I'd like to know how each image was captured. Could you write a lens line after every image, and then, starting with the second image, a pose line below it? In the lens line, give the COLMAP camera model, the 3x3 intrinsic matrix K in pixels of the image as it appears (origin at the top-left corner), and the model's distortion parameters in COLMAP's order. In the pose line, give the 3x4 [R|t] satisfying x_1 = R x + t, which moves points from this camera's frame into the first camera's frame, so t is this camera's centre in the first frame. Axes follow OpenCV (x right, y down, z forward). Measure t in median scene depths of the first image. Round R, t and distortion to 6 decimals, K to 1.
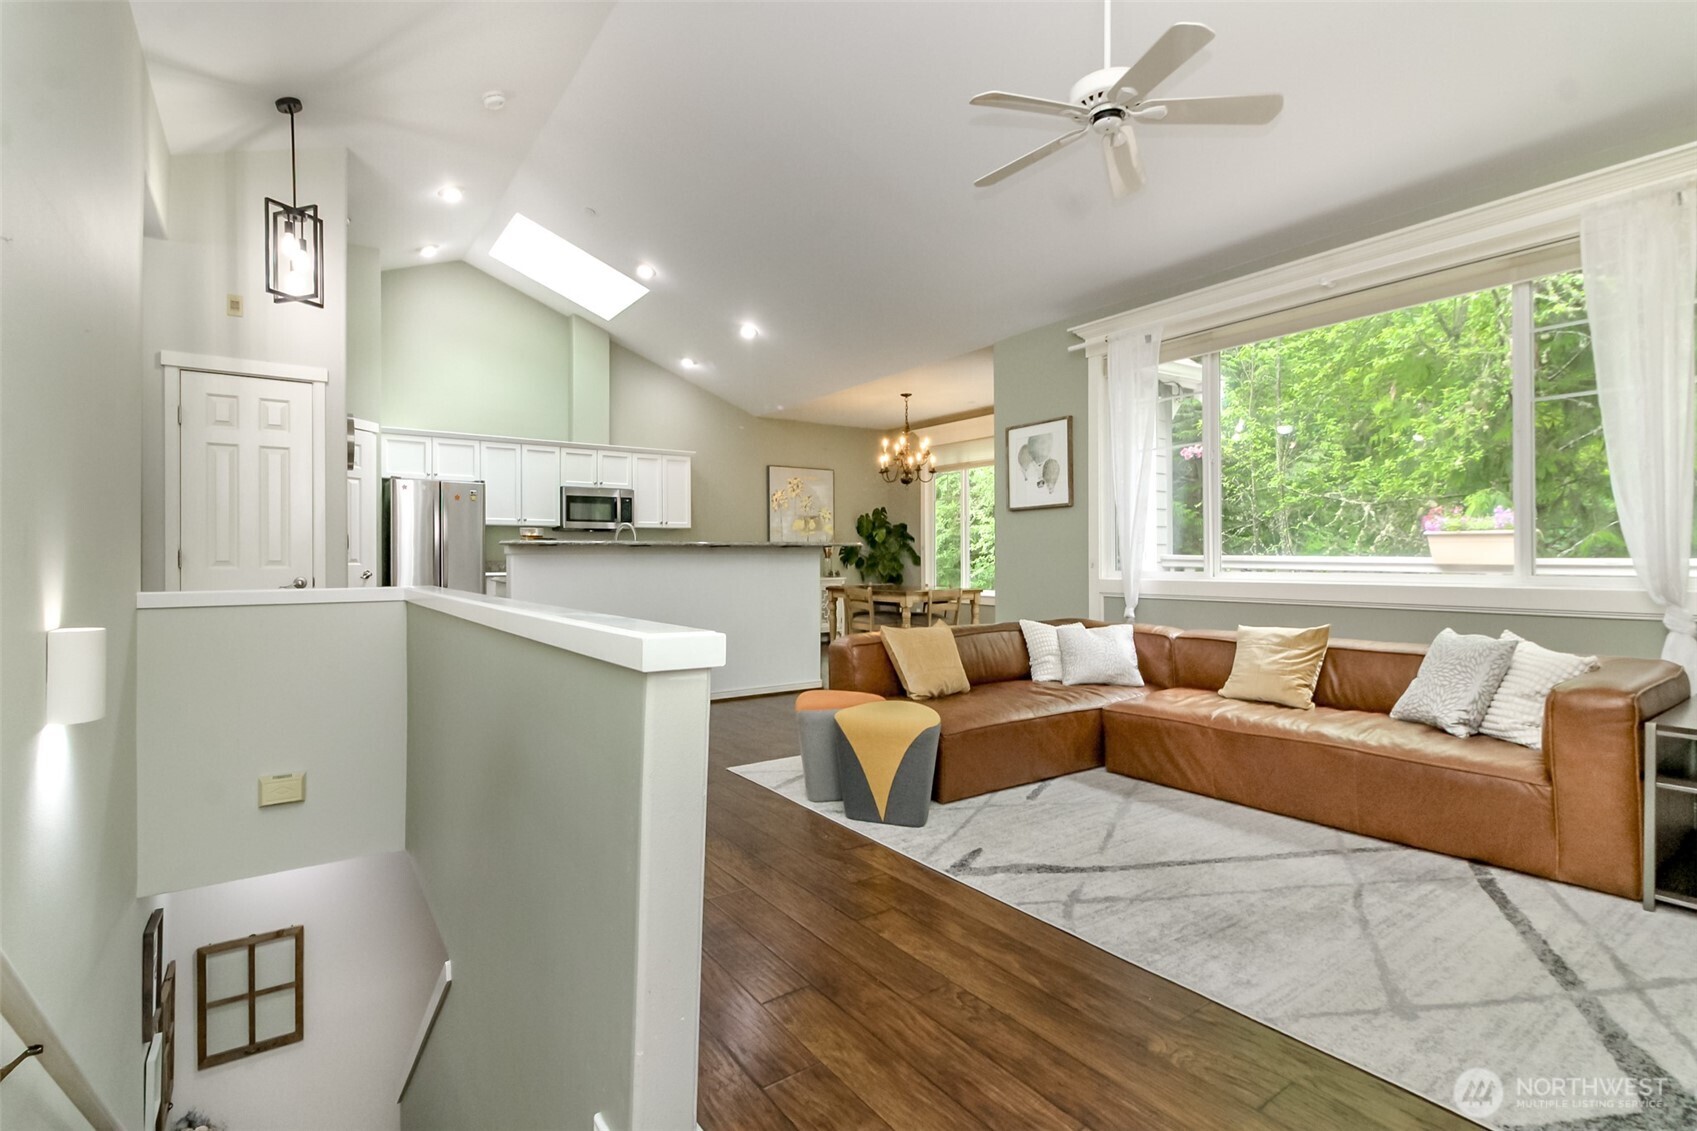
lens RADIAL K [[790.9, 0, 845.3], [0, 790.9, 551.4], [0, 0, 1]] dist [0.016828, -0.014437]
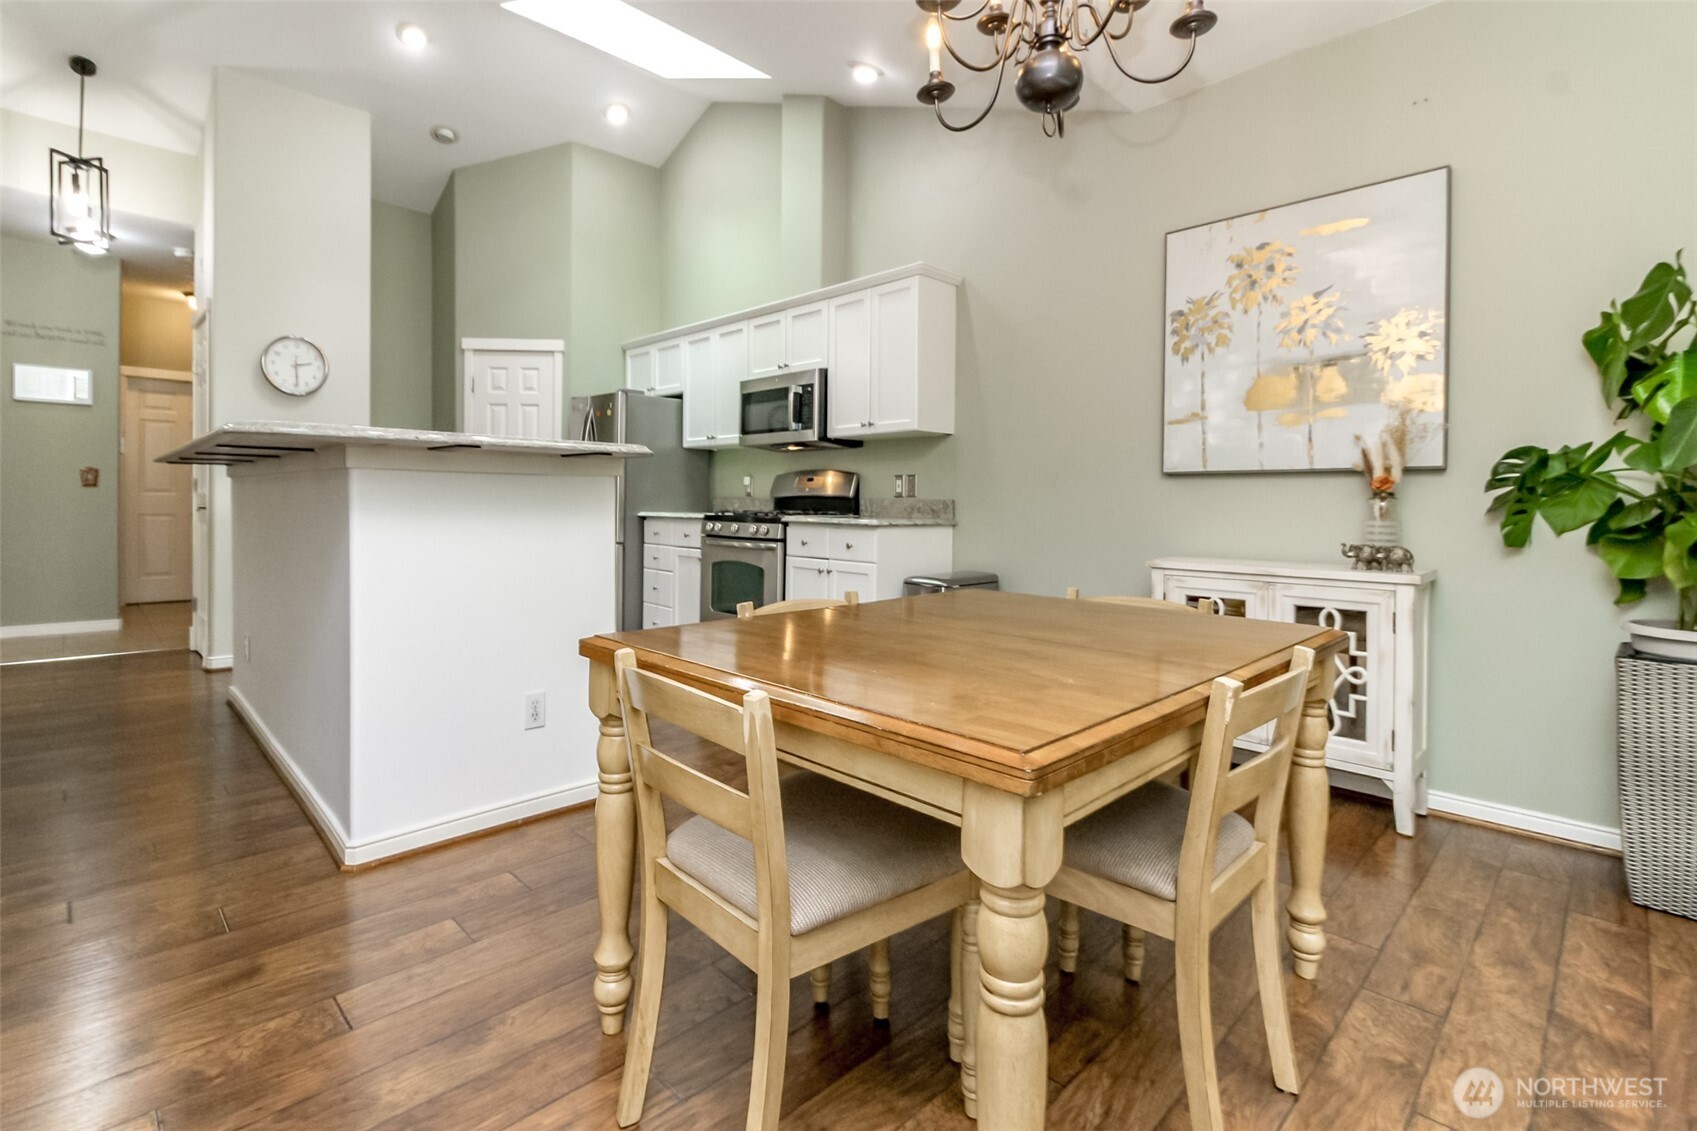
lens RADIAL K [[792.1, 0, 855.7], [0, 792.1, 513.3], [0, 0, 1]] dist [0.002384, -0.009059]
pose [[0.174228, 0.015031, -0.984591, 0.575642], [-0.006817, 0.999878, 0.014058, 0.029665], [0.984682, 0.004263, 0.174309, 2.041990]]
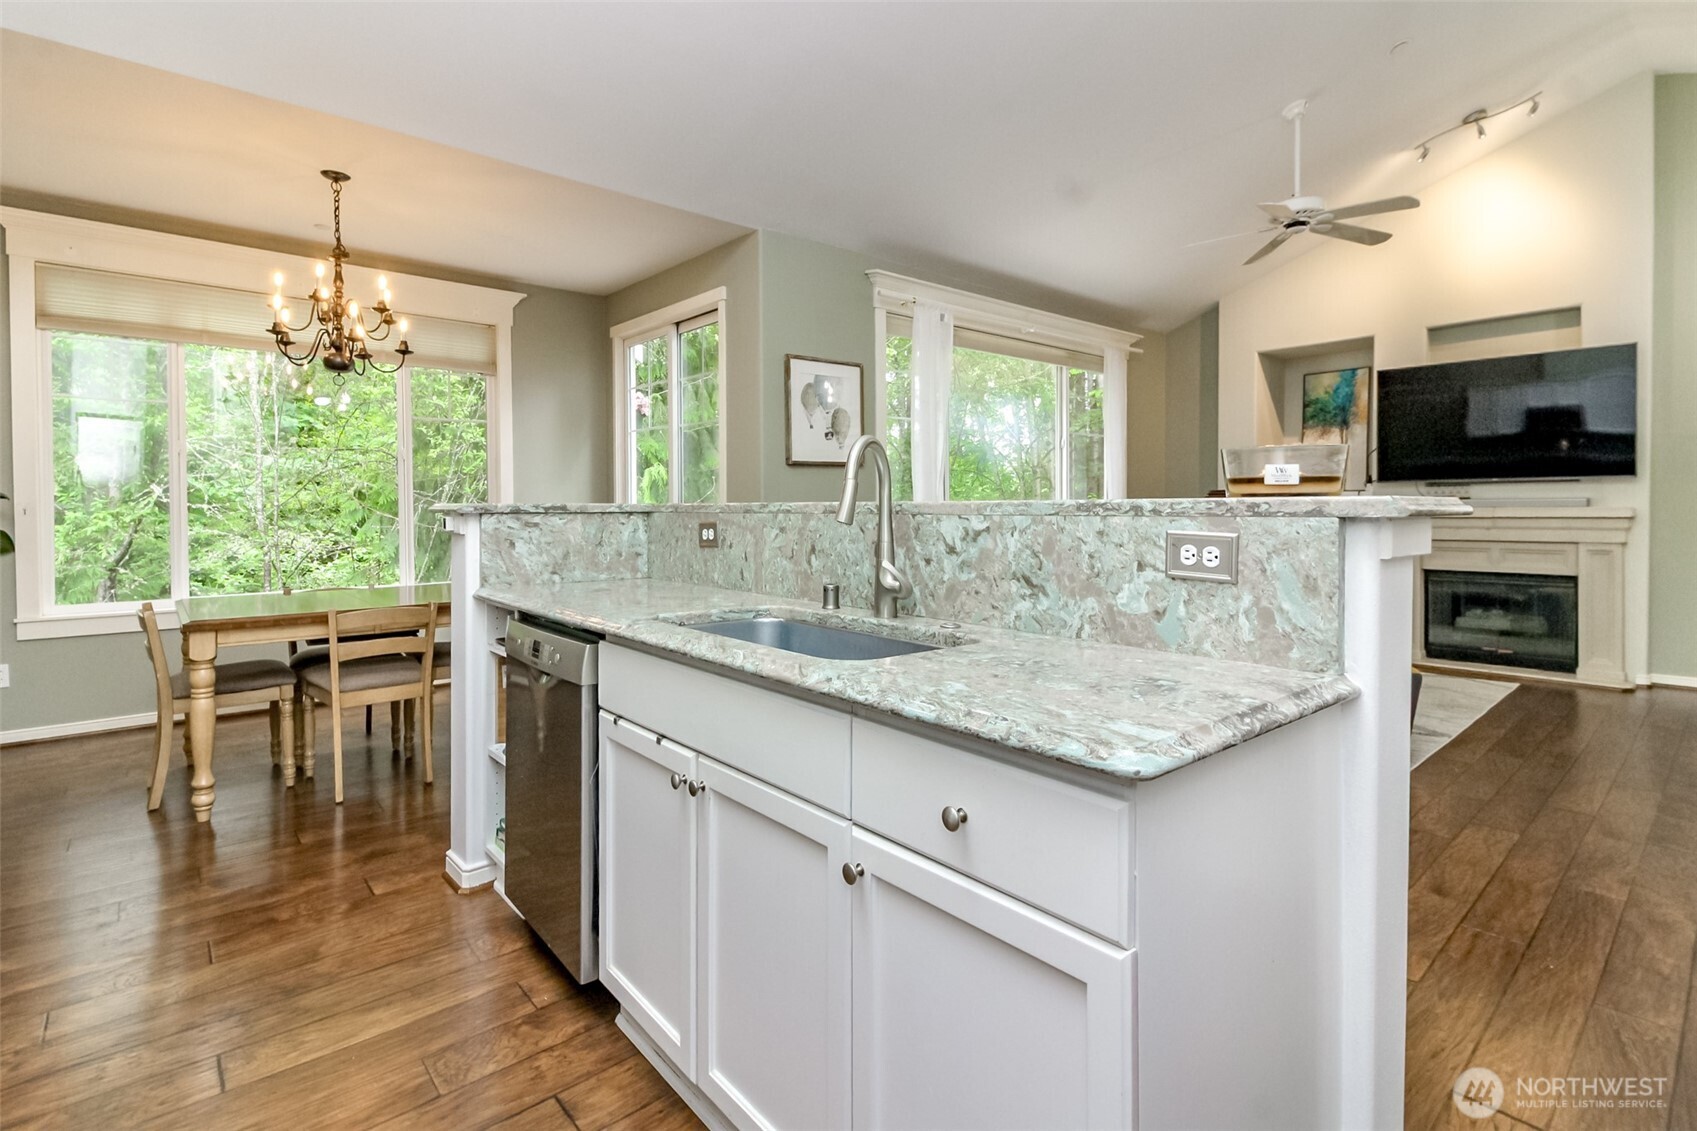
lens RADIAL K [[791.7, 0, 848.5], [0, 791.7, 565.5], [0, 0, 1]] dist [0.001007, -0.000671]
pose [[-0.097229, -0.073127, 0.992572, -0.931583], [-0.002333, 0.997311, 0.073248, -0.015093], [-0.995259, 0.004806, -0.097138, 1.651651]]
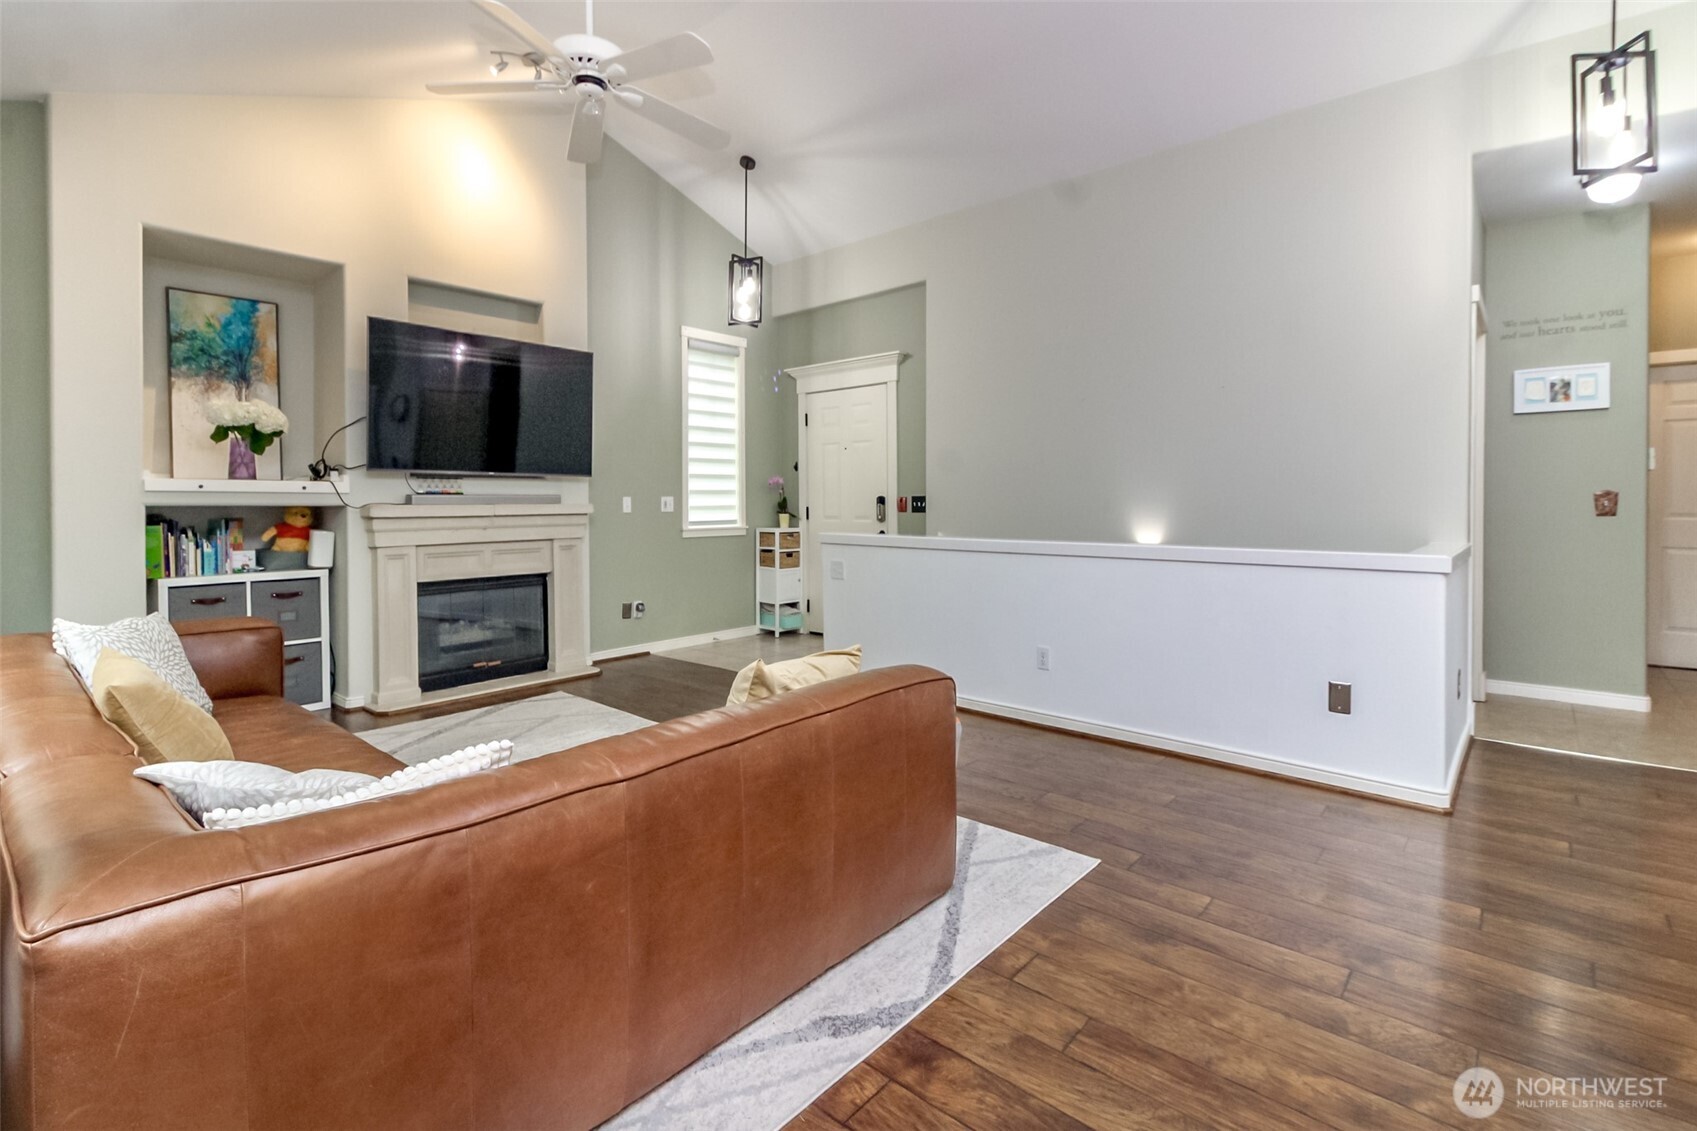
lens RADIAL K [[780.4, 0, 842.8], [0, 780.4, 510.3], [0, 0, 1]] dist [-0.001174, -0.001100]
pose [[-0.973020, 0.007870, -0.230588, 0.169477], [0.005882, 0.999939, 0.009307, -0.016504], [0.230647, 0.007700, -0.973007, 1.699893]]
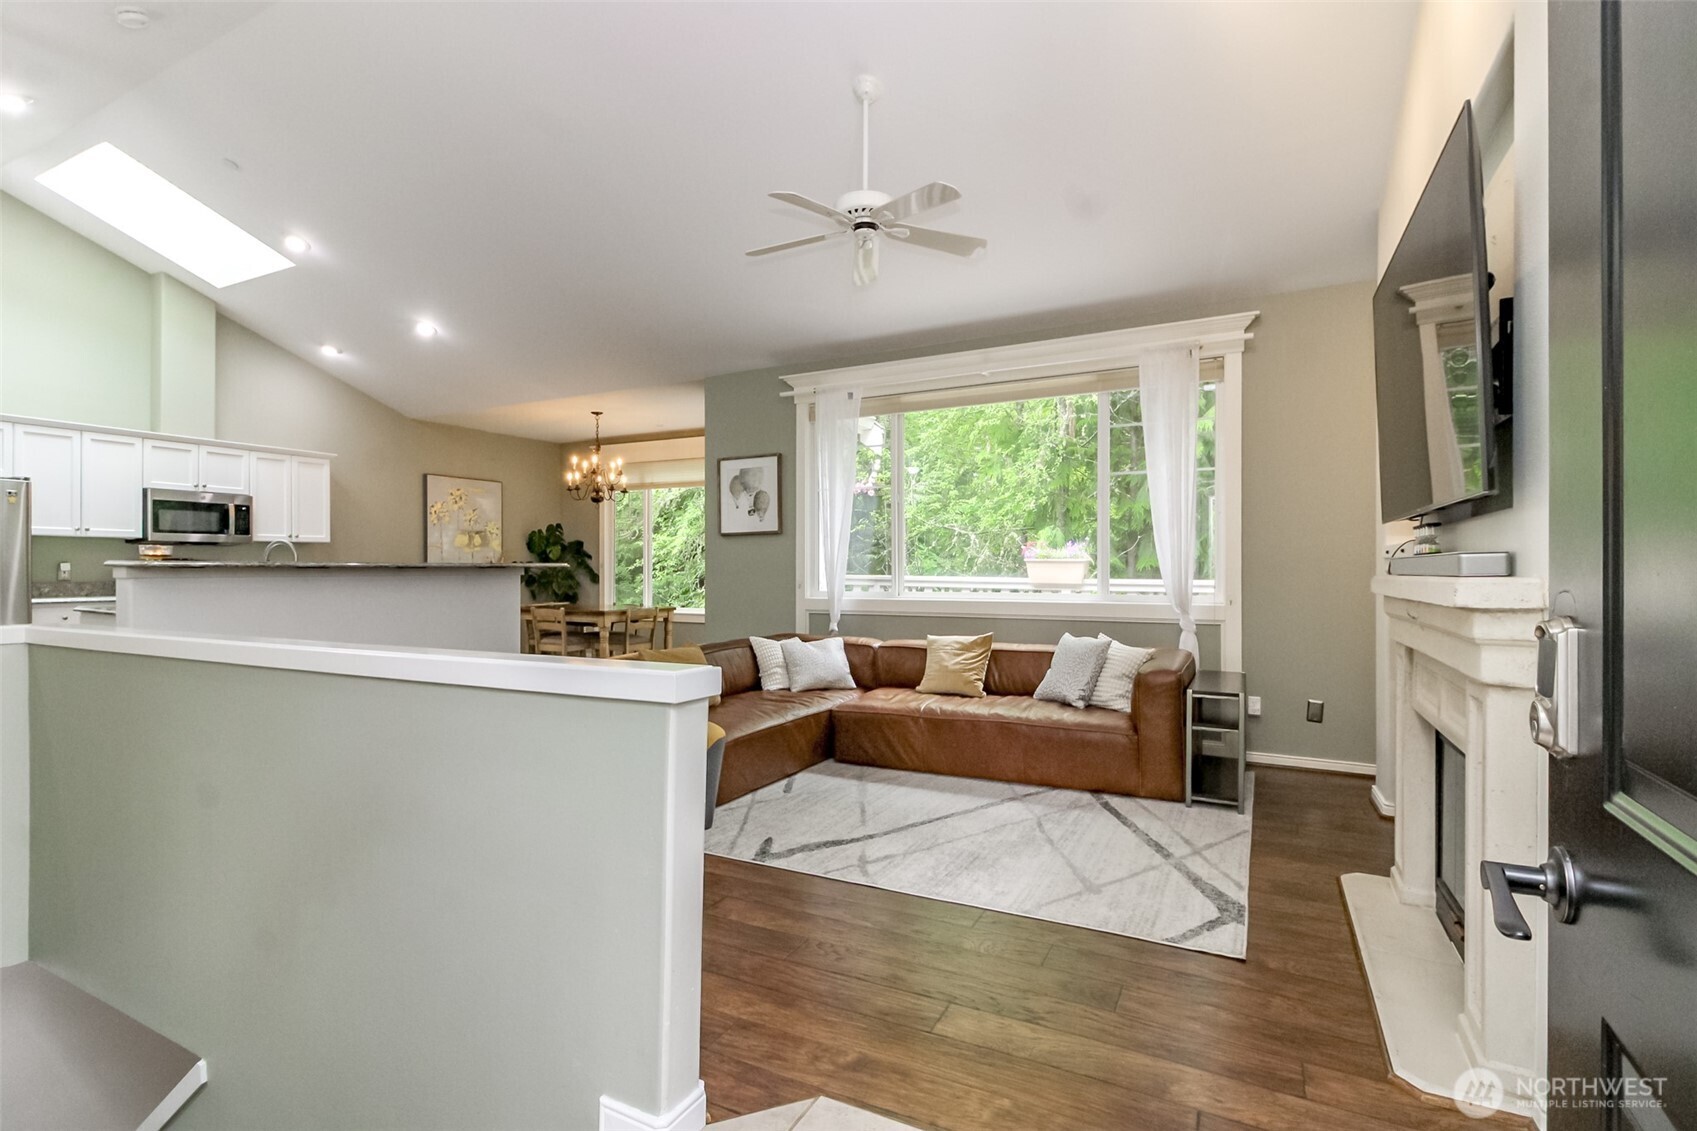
lens RADIAL K [[791.7, 0, 848.5], [0, 791.7, 565.5], [0, 0, 1]] dist [0.001007, -0.000671]
pose [[0.887125, 0.003983, 0.461512, -0.222341], [-0.005700, 0.999981, 0.002327, -0.022531], [-0.461494, -0.004695, 0.887131, -0.067142]]
